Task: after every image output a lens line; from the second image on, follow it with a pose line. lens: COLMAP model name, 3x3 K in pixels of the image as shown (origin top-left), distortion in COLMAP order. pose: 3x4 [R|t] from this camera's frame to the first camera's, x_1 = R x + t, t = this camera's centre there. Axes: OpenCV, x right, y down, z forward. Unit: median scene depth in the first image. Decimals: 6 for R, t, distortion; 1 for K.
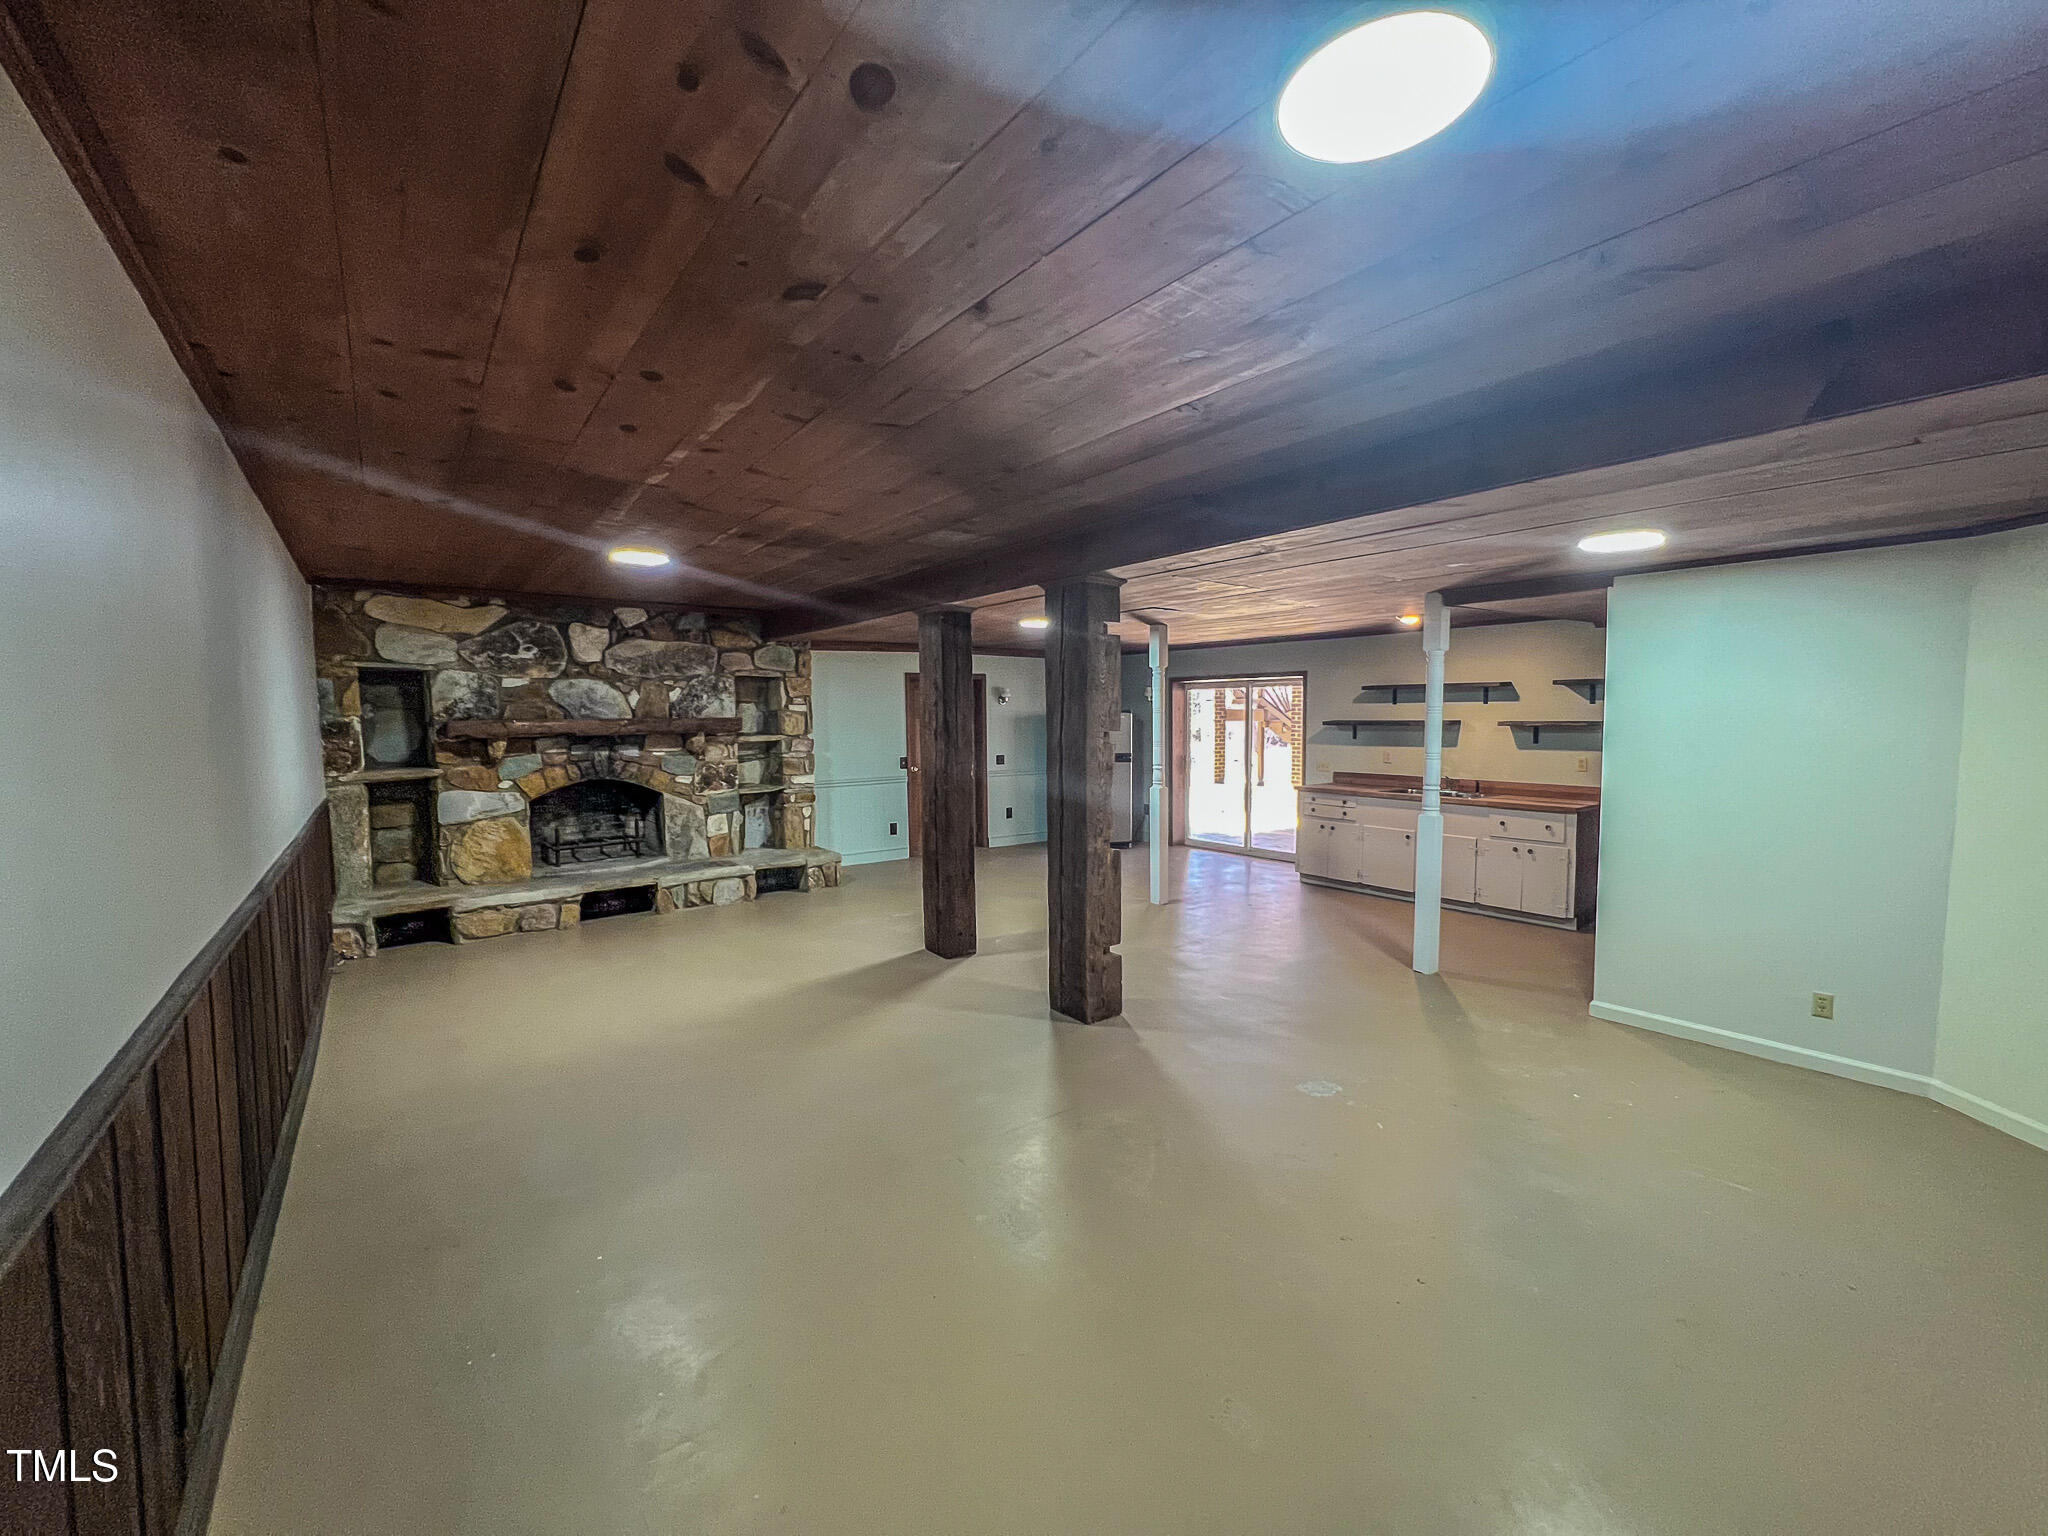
lens RADIAL K [[815.4, 0, 1027.3], [0, 815.4, 764.1], [0, 0, 1]] dist [0.002087, 0.000286]
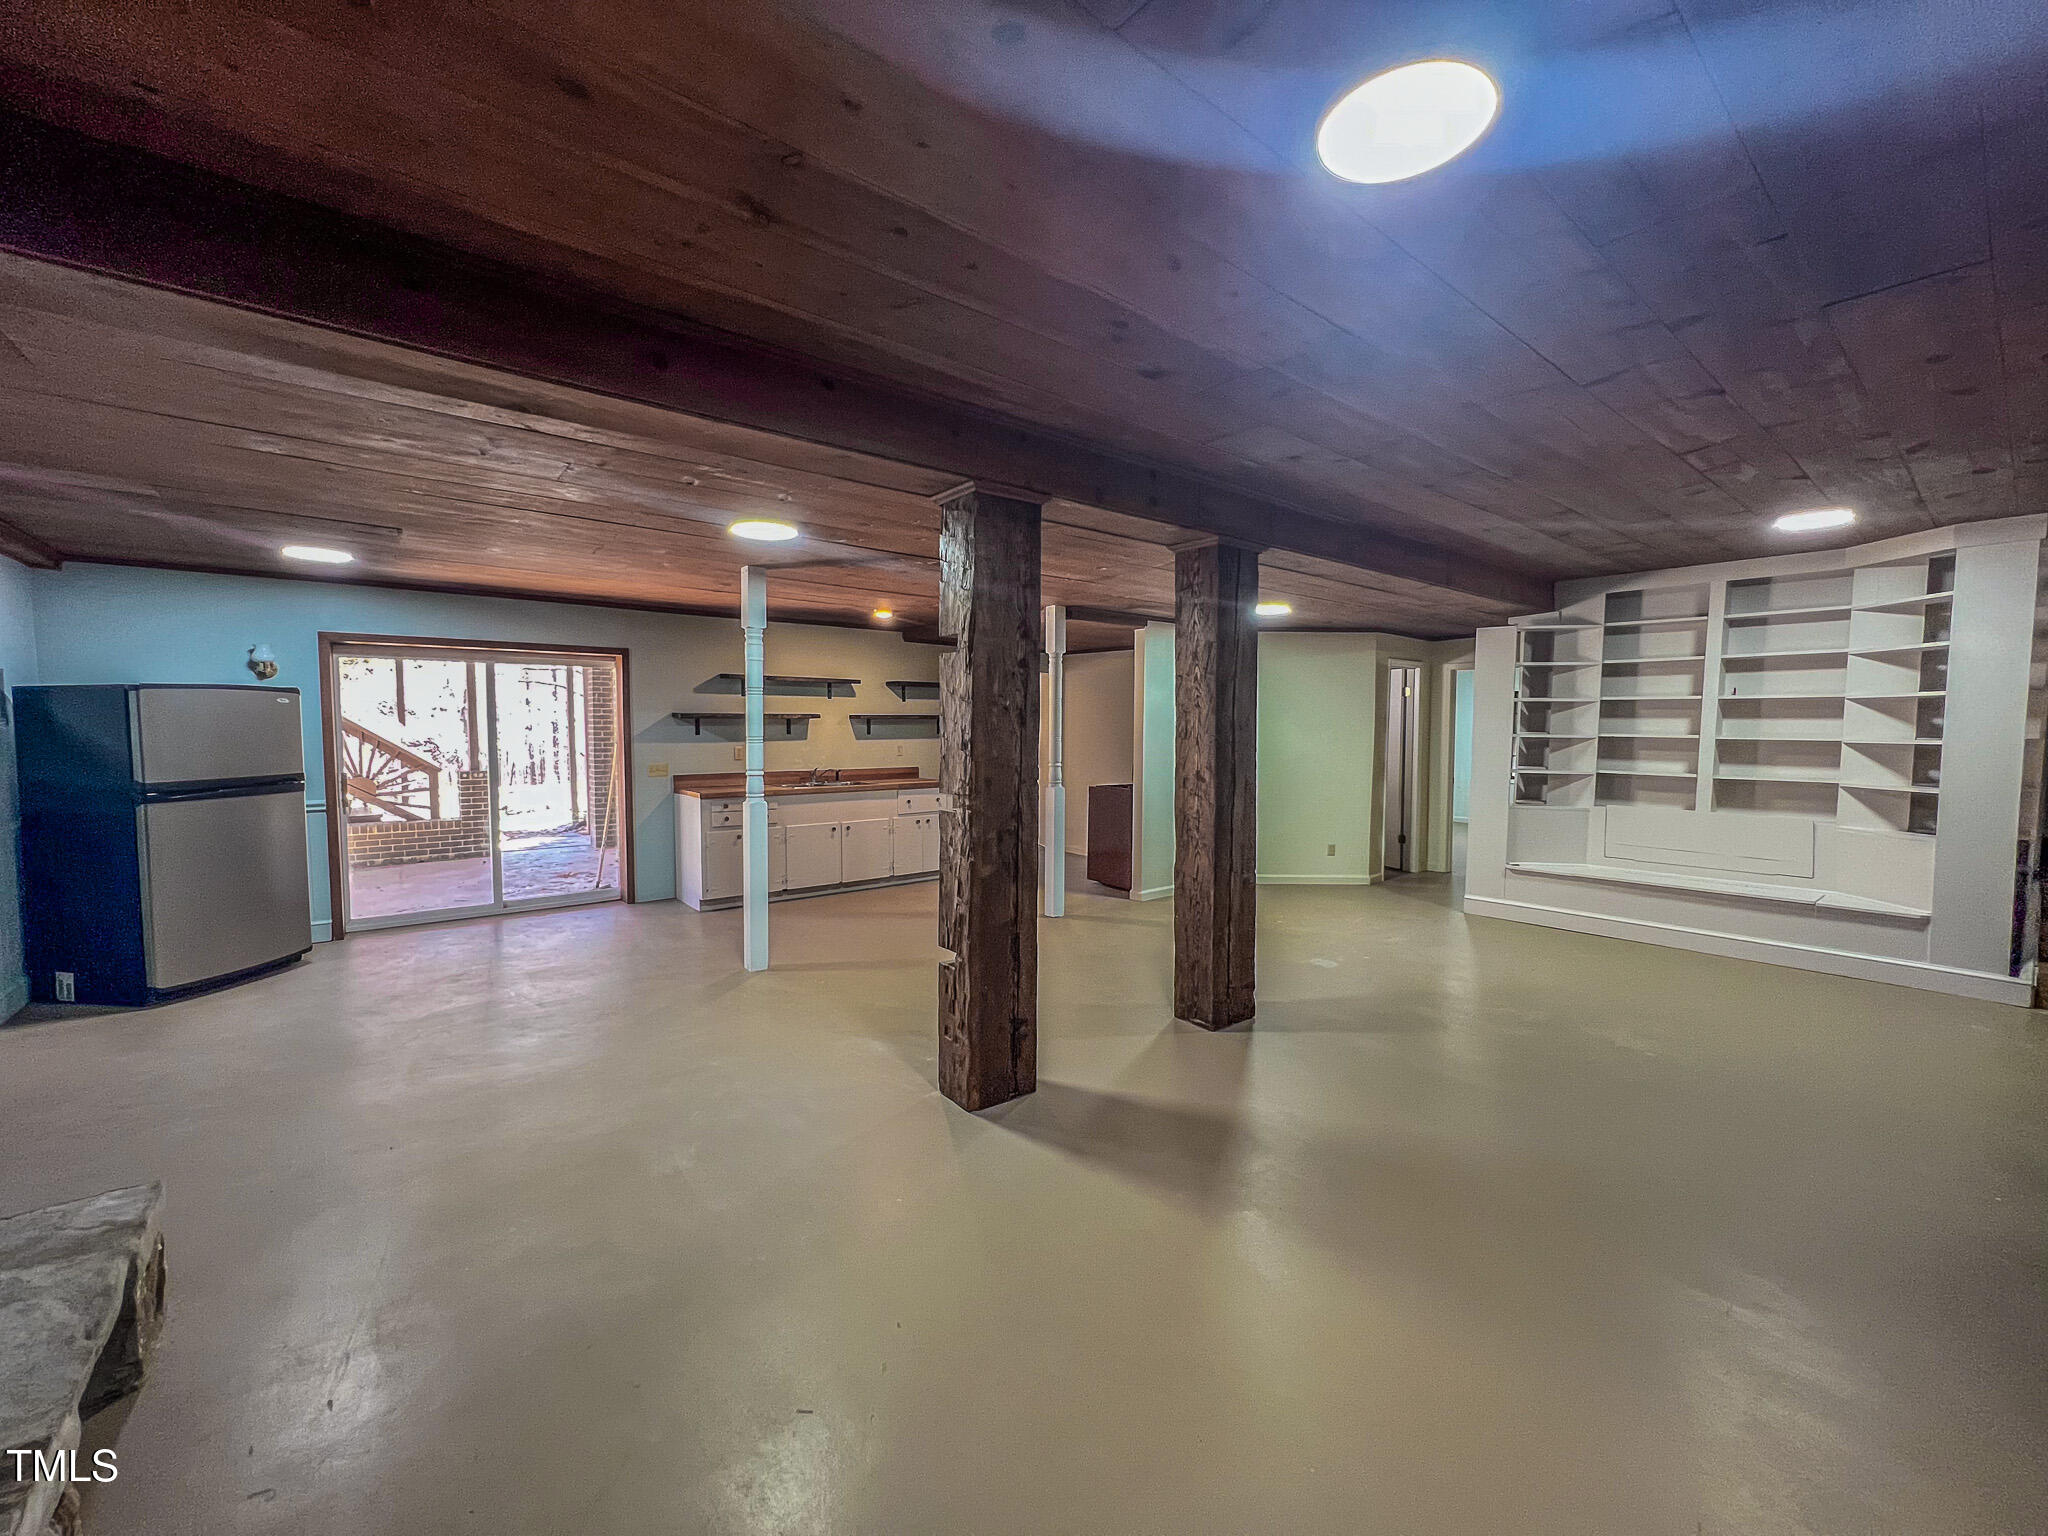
lens RADIAL K [[815.4, 0, 1028.0], [0, 815.4, 769.8], [0, 0, 1]] dist [0.002087, 0.000286]
pose [[-0.014698, -0.052538, 0.998511, -0.481638], [0.059794, 0.996785, 0.053328, -0.019814], [-0.998103, 0.060489, -0.011509, 0.705816]]
